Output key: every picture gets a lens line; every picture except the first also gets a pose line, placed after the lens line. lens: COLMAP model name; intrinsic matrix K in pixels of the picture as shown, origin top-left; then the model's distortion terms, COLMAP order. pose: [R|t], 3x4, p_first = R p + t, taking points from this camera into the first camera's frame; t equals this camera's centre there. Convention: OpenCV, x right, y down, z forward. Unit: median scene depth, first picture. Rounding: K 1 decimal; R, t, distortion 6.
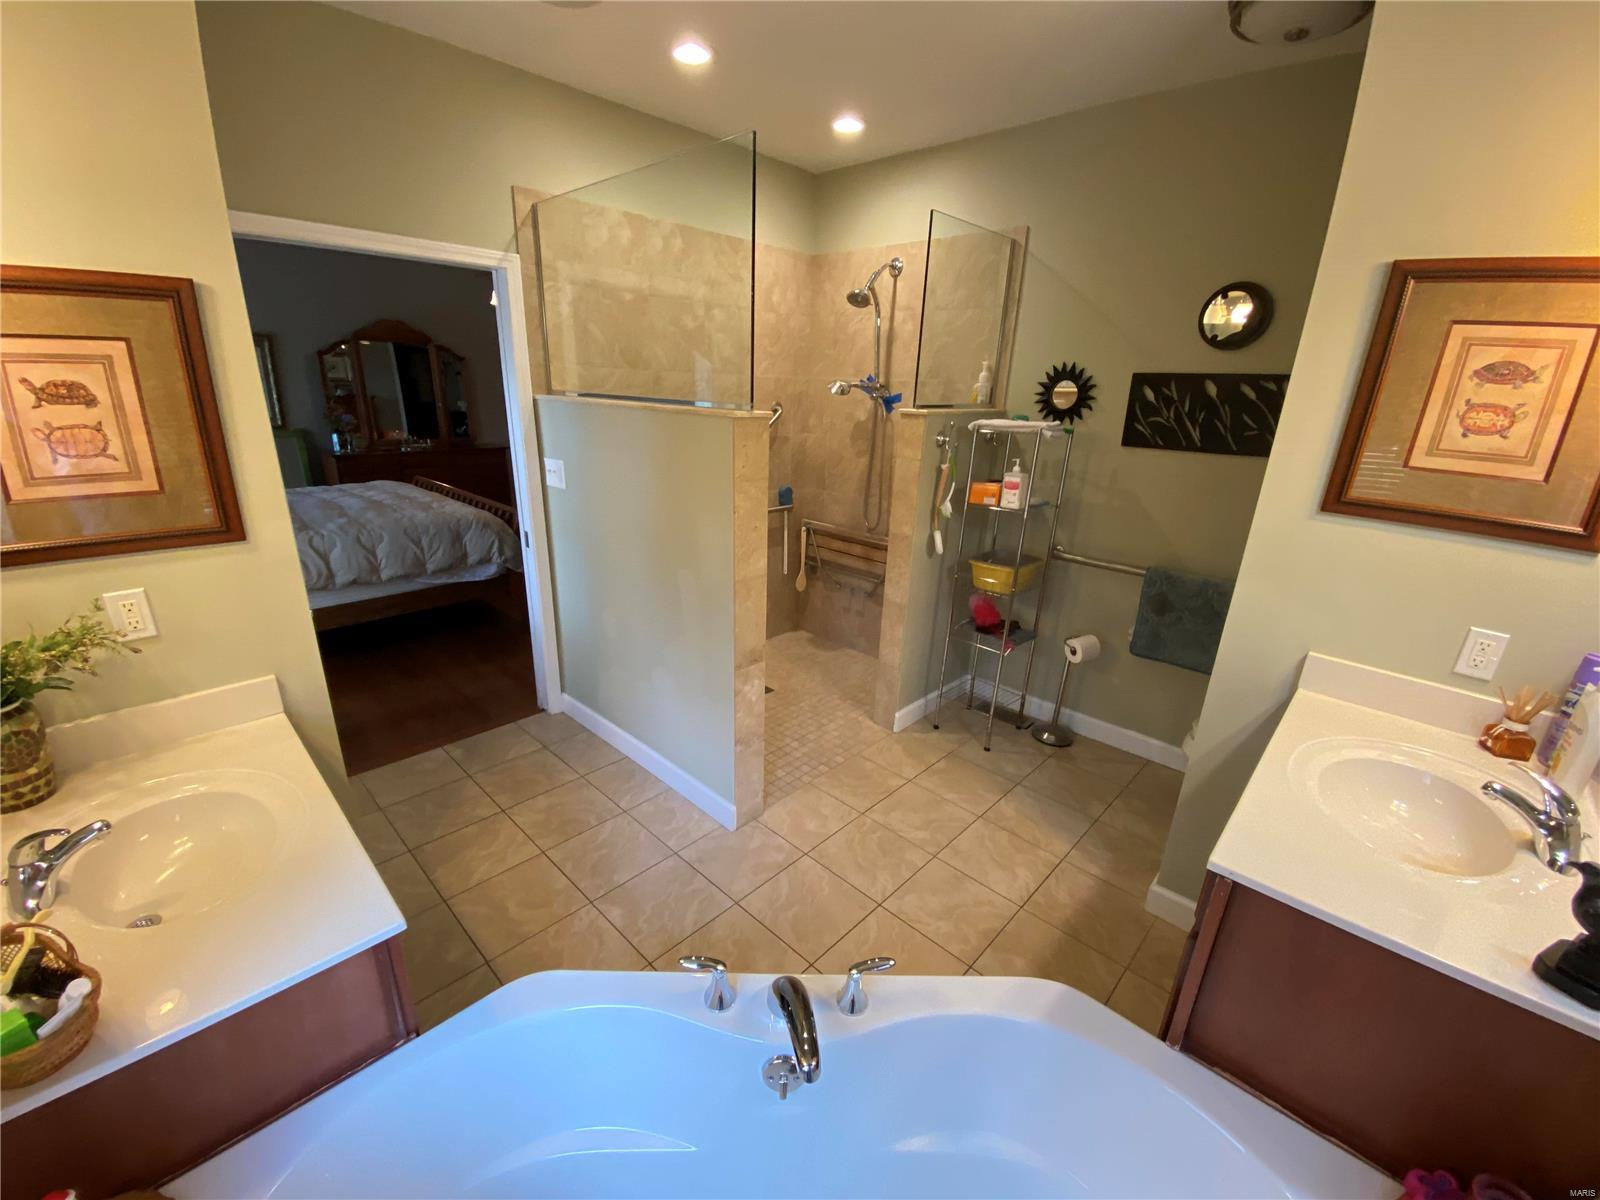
lens RADIAL K [[656.5, 0, 800.0], [0, 656.5, 600.0], [0, 0, 1]] dist [0.136735, -0.053790]
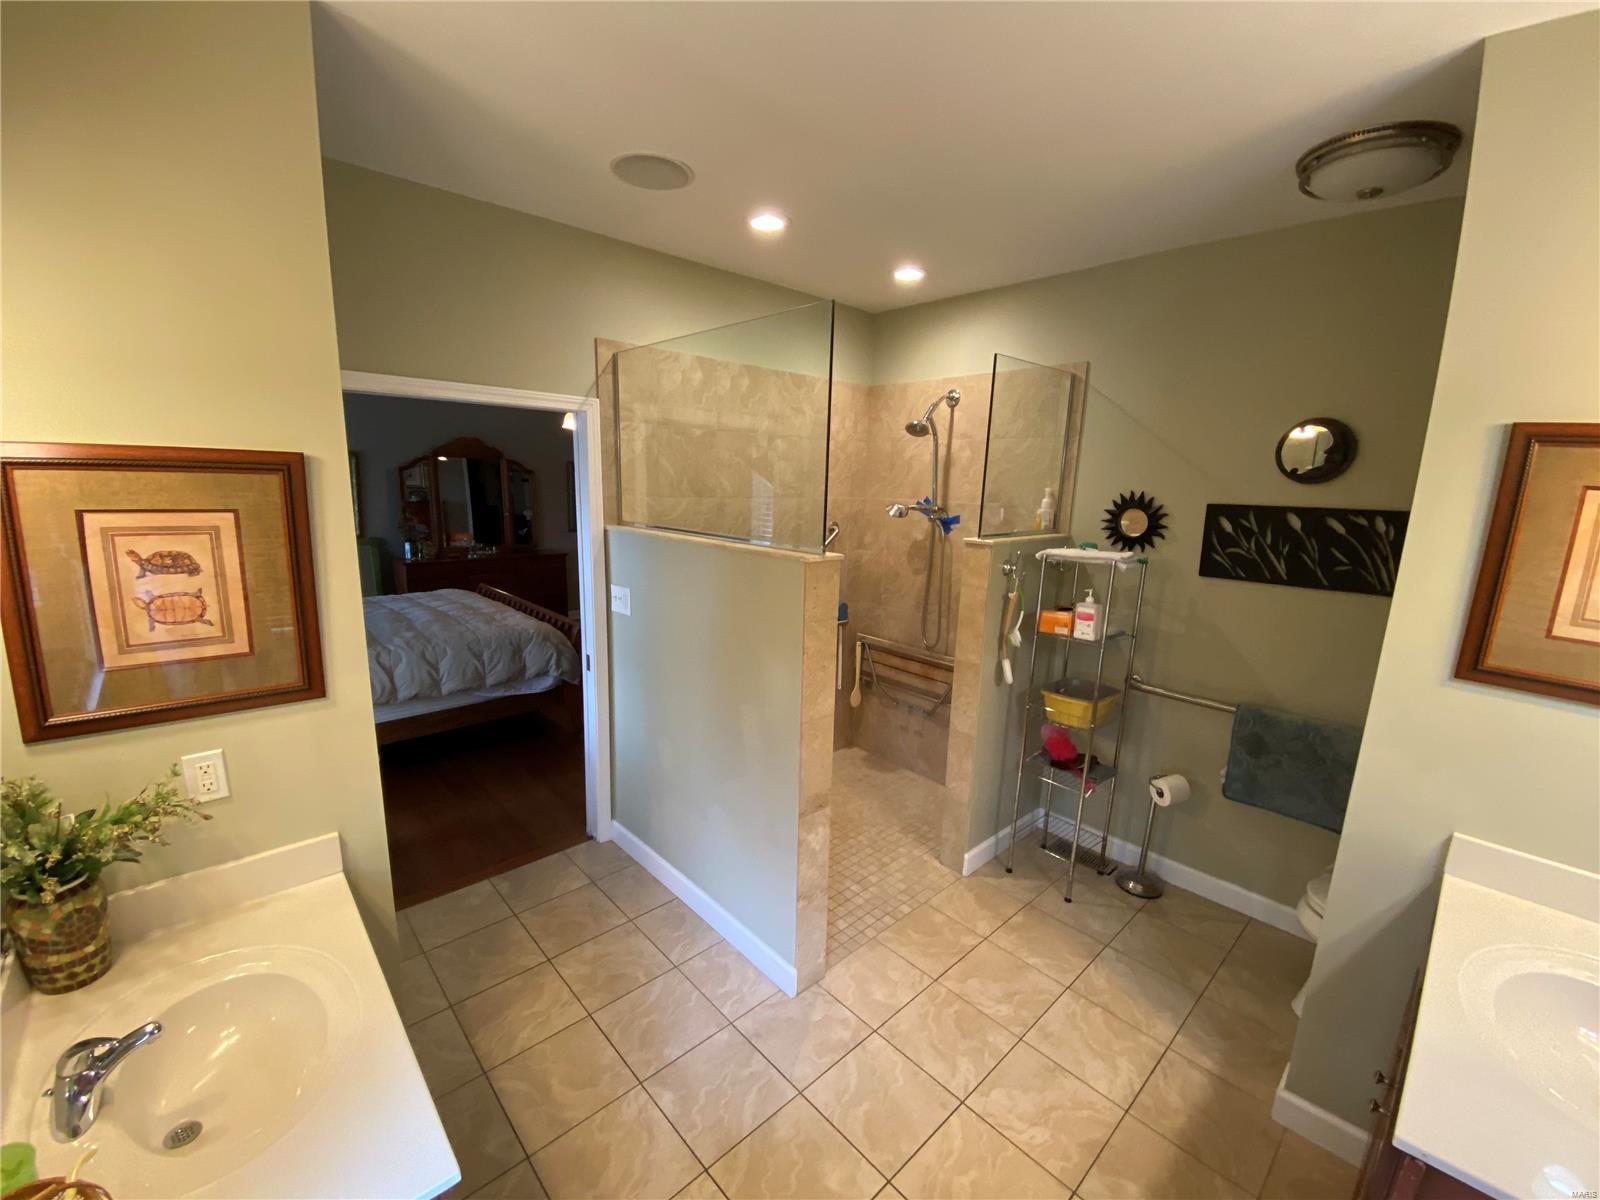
lens RADIAL K [[647.5, 0, 800.0], [0, 647.5, 600.0], [0, 0, 1]] dist [0.139978, -0.055185]
pose [[0.998970, 0.006685, -0.044887, -0.048933], [-0.011378, 0.994394, -0.105123, -0.087512], [0.043932, 0.105525, 0.993446, 0.029289]]
